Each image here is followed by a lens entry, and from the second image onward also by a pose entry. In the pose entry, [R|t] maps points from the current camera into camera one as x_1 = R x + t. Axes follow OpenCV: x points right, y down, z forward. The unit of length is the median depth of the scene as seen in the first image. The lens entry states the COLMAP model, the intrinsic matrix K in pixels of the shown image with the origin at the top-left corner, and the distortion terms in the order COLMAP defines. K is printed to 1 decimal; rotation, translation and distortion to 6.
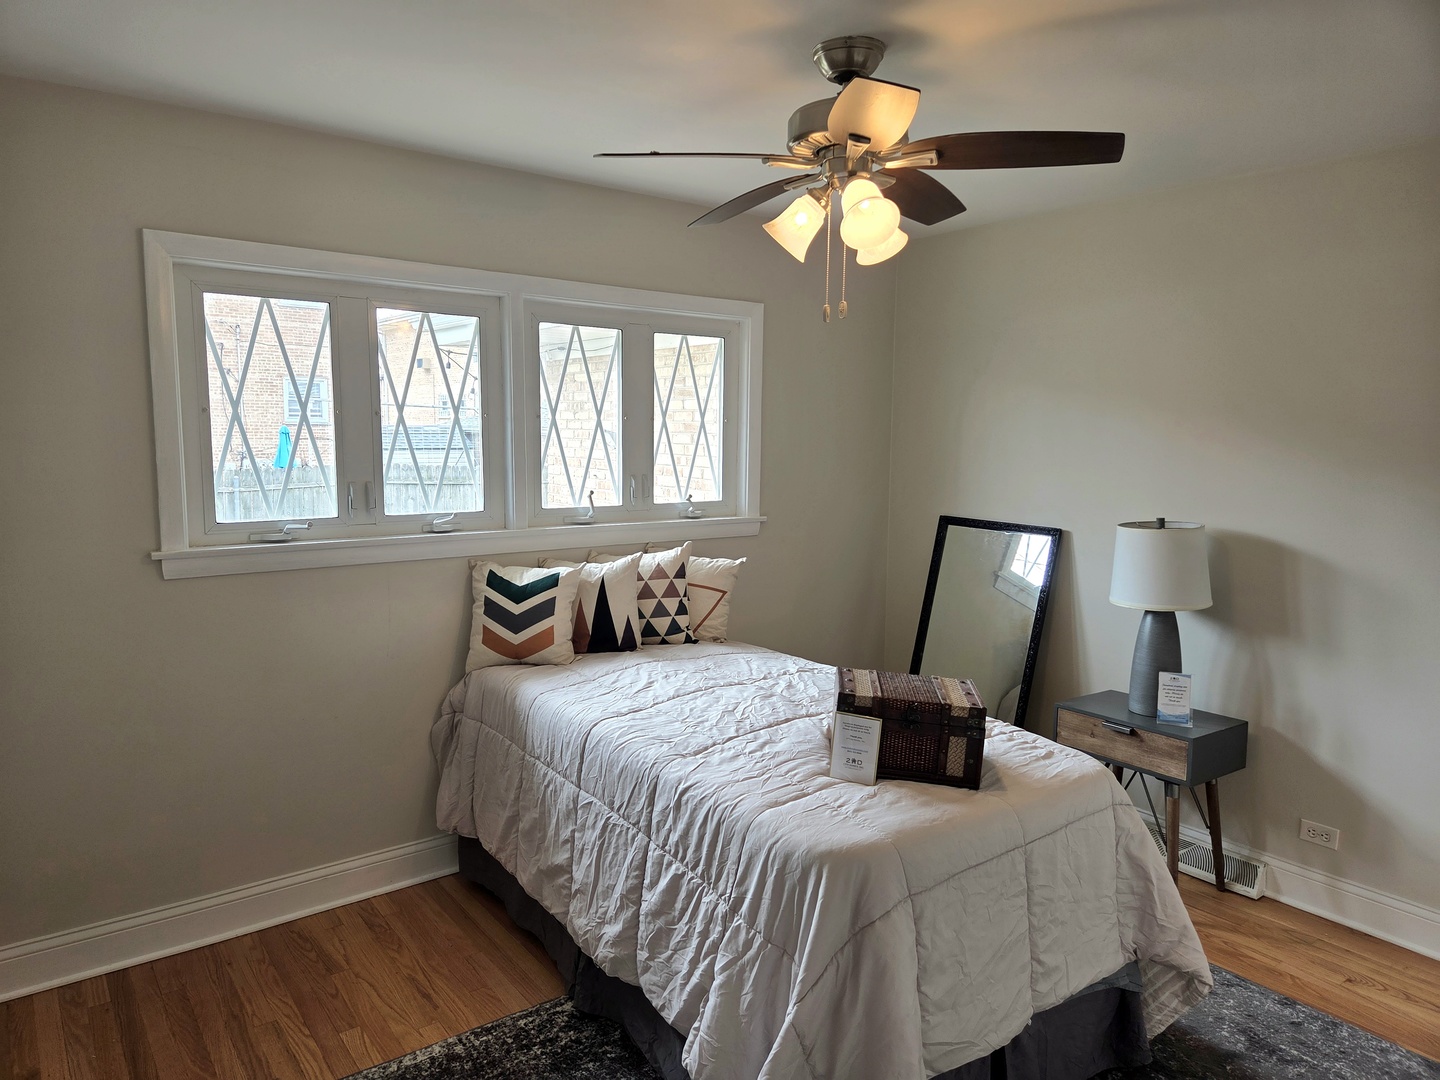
lens RADIAL K [[860.7, 0, 720.0], [0, 860.7, 540.0], [0, 0, 1]] dist [0.001556, 0.000850]
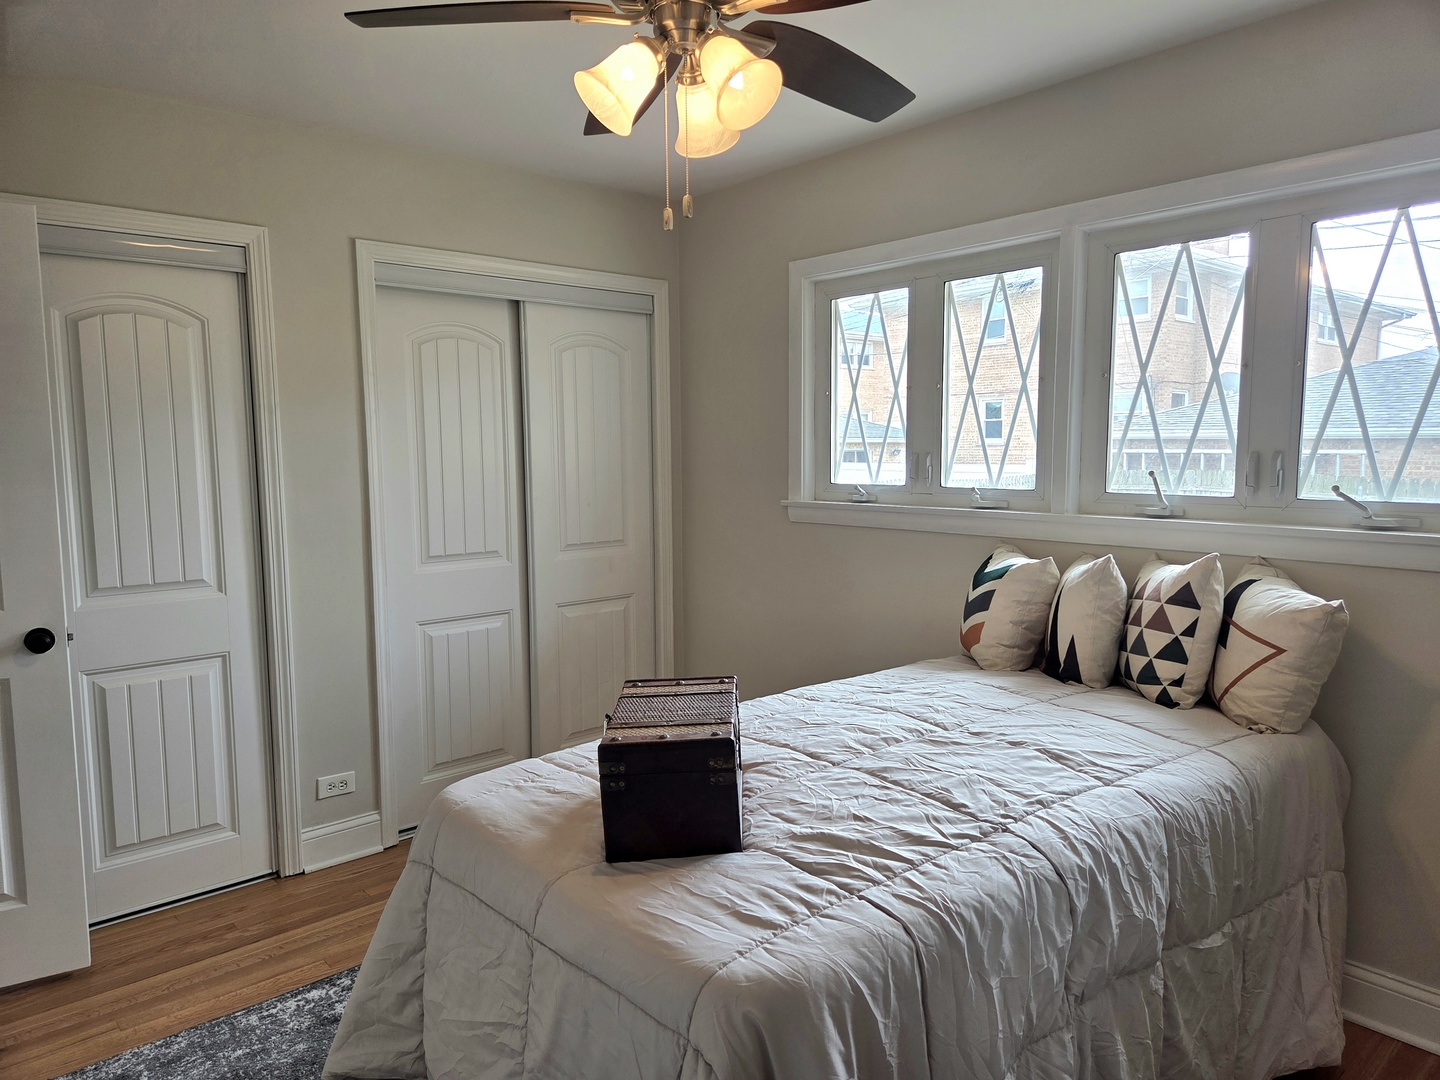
lens RADIAL K [[952.5, 0, 720.0], [0, 952.5, 540.0], [0, 0, 1]] dist [0.080324, -0.065953]
pose [[0.122942, 0.119594, -0.985181, 0.756261], [-0.077667, 0.990827, 0.110587, -0.074863], [0.989370, 0.062920, 0.131102, 0.625505]]
